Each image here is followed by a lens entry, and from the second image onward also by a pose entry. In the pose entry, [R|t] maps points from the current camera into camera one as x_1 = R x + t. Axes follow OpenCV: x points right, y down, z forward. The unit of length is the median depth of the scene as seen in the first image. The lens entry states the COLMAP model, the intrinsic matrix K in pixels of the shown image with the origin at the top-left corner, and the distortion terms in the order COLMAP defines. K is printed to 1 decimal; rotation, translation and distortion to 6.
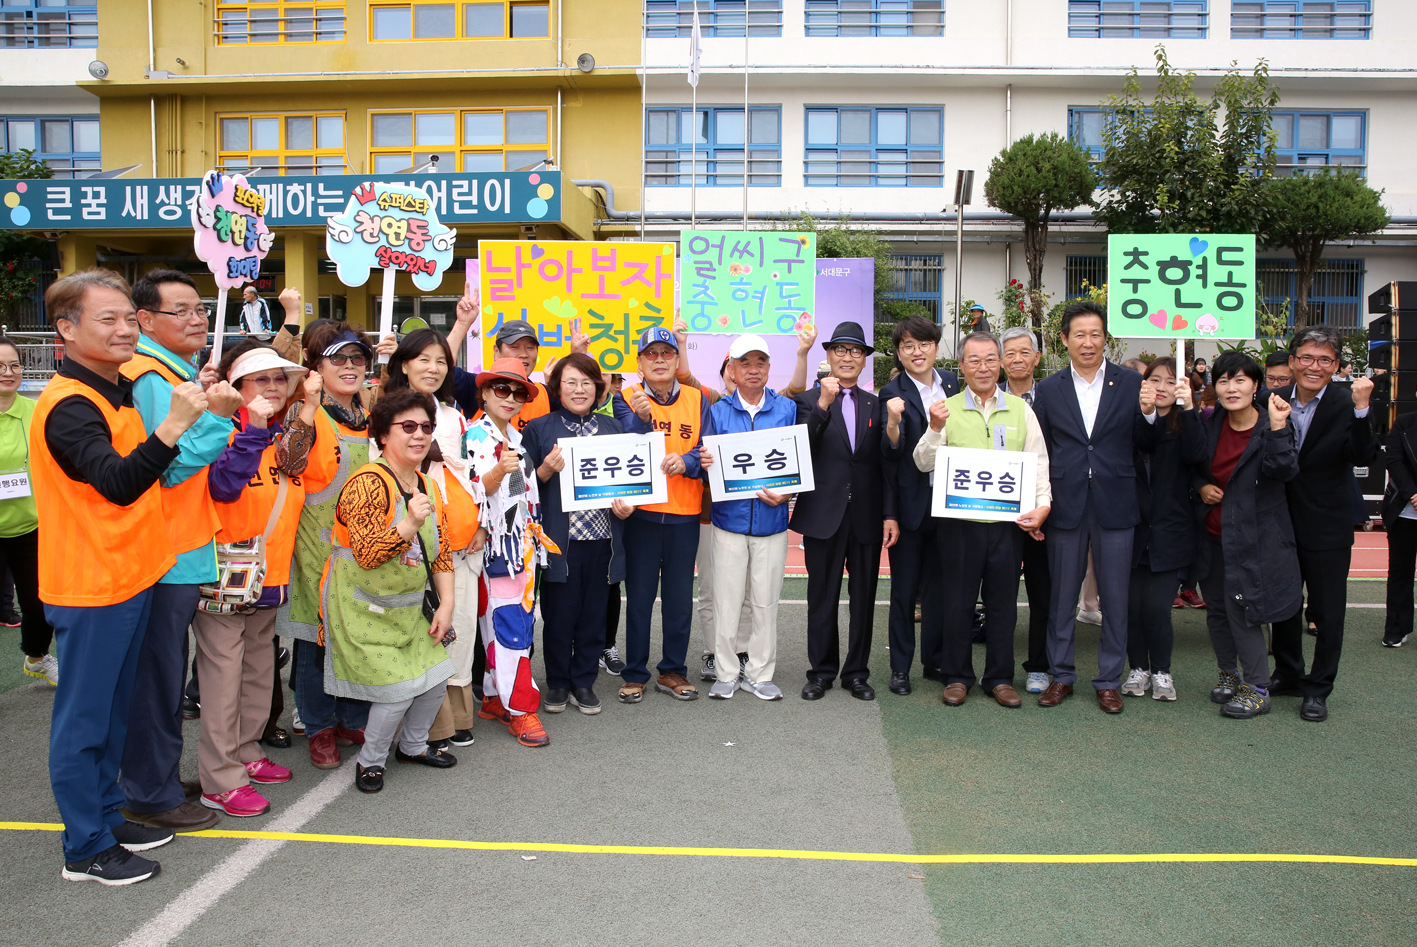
lens RADIAL K [[1038.9, 0, 747.7], [0, 1038.9, 471.9], [0, 0, 1]] dist [-0.111517, 0.091415]
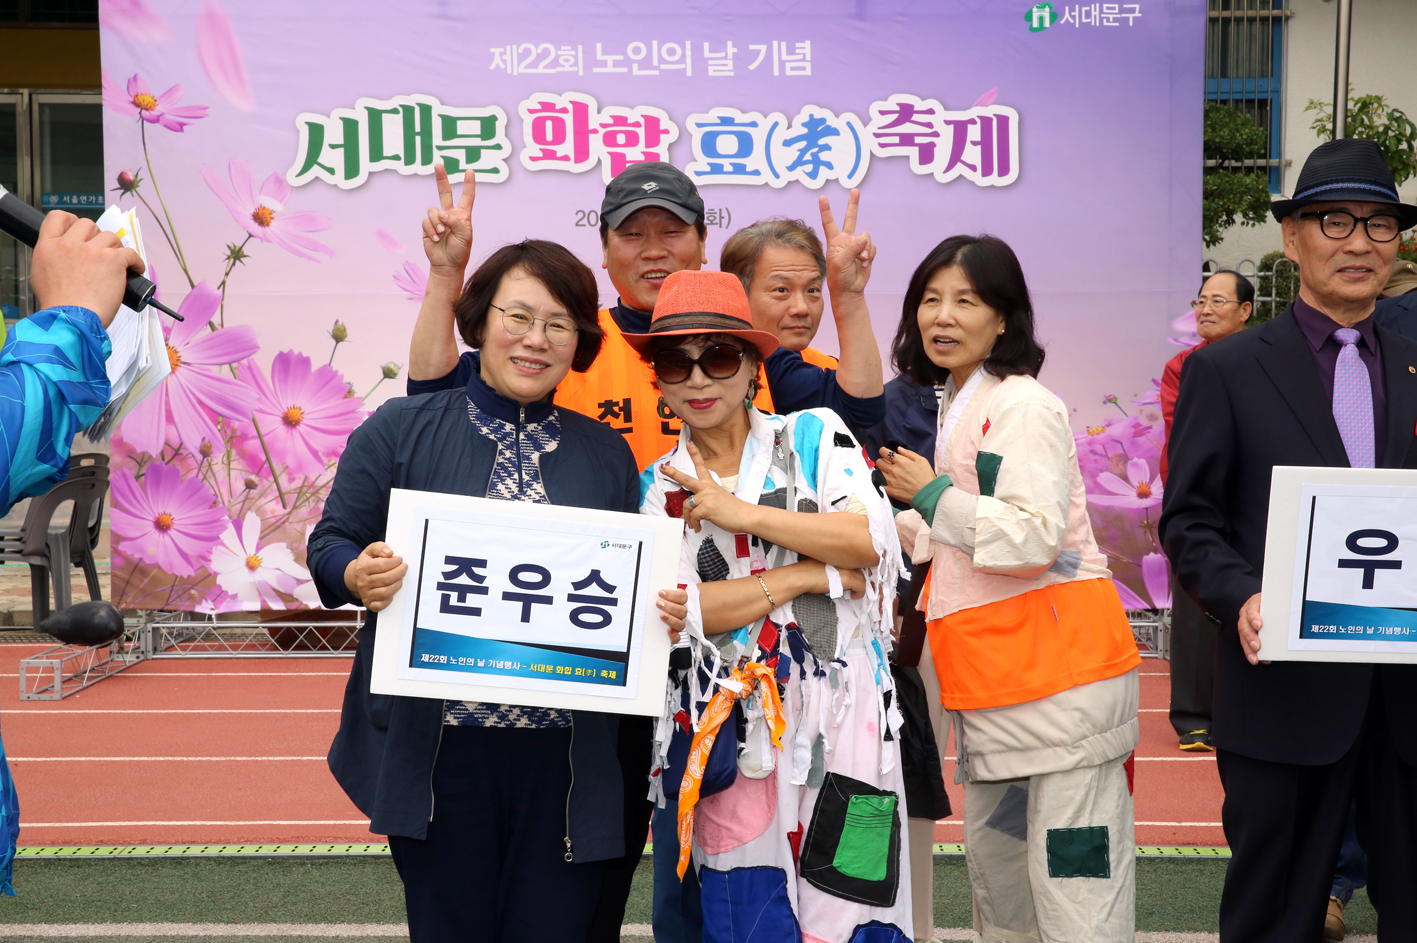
lens RADIAL K [[2534.7, 0, 708.5], [0, 2534.7, 471.5], [0, 0, 1]] dist [0.160815, 0.050109]
pose [[0.999921, -0.006680, 0.010616, -0.042318], [0.006958, 0.999627, -0.026400, -0.003193], [-0.010435, 0.026472, 0.999595, 0.051969]]
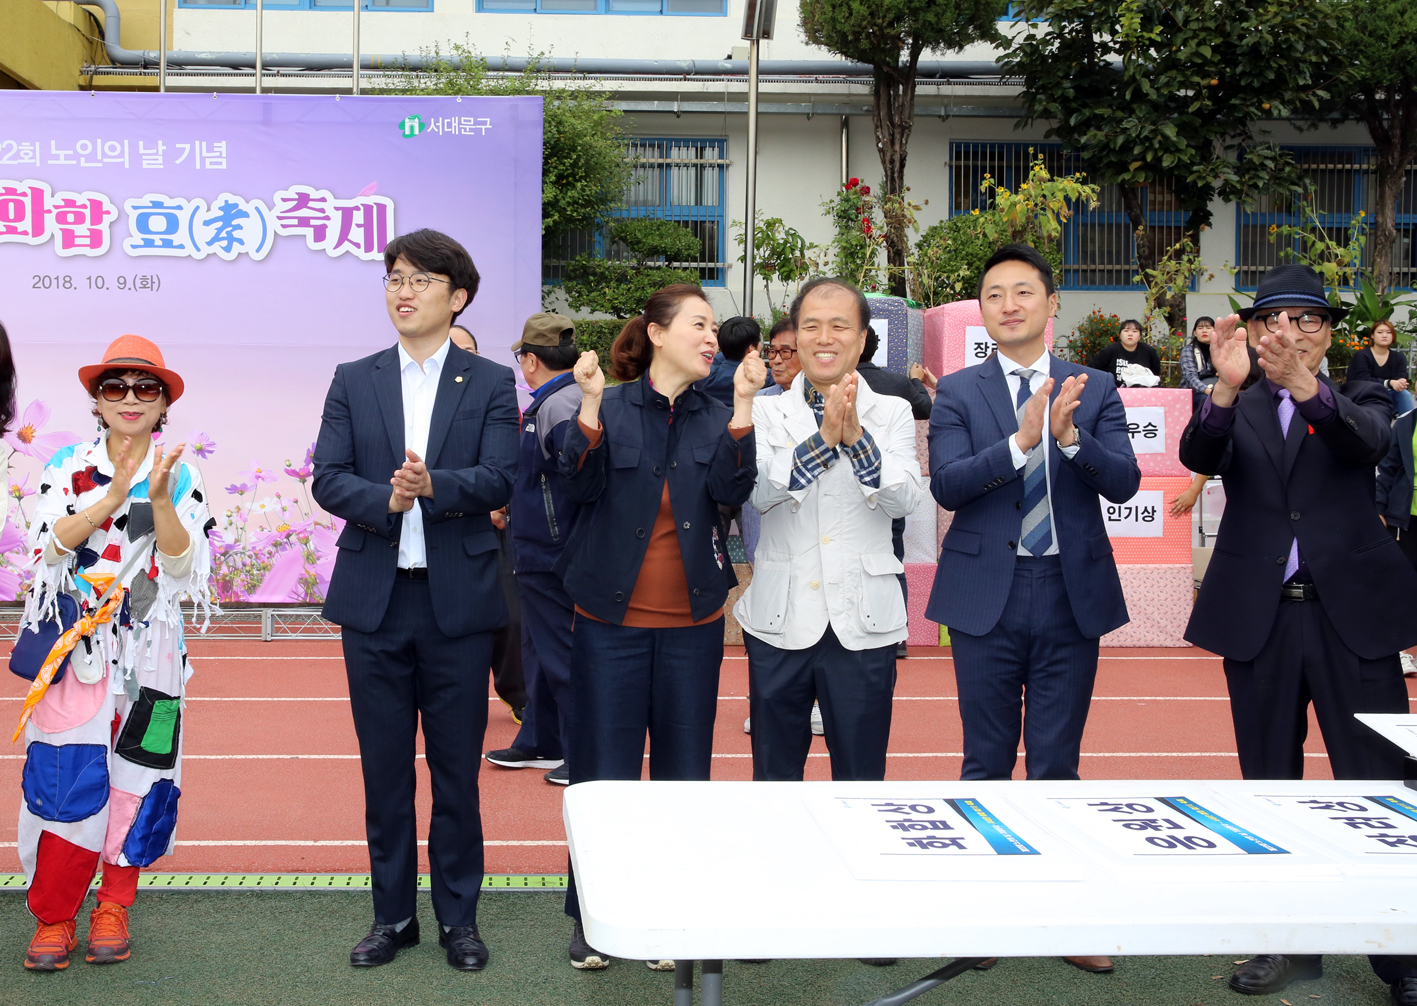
lens RADIAL K [[1601.8, 0, 563.4], [0, 1601.8, 437.1], [0, 0, 1]] dist [-0.045969, 0.146244]
pose [[0.997900, 0.001188, 0.064766, 0.052013], [0.001874, 0.998884, -0.047197, -0.011785], [-0.064750, 0.047220, 0.996784, 0.176953]]
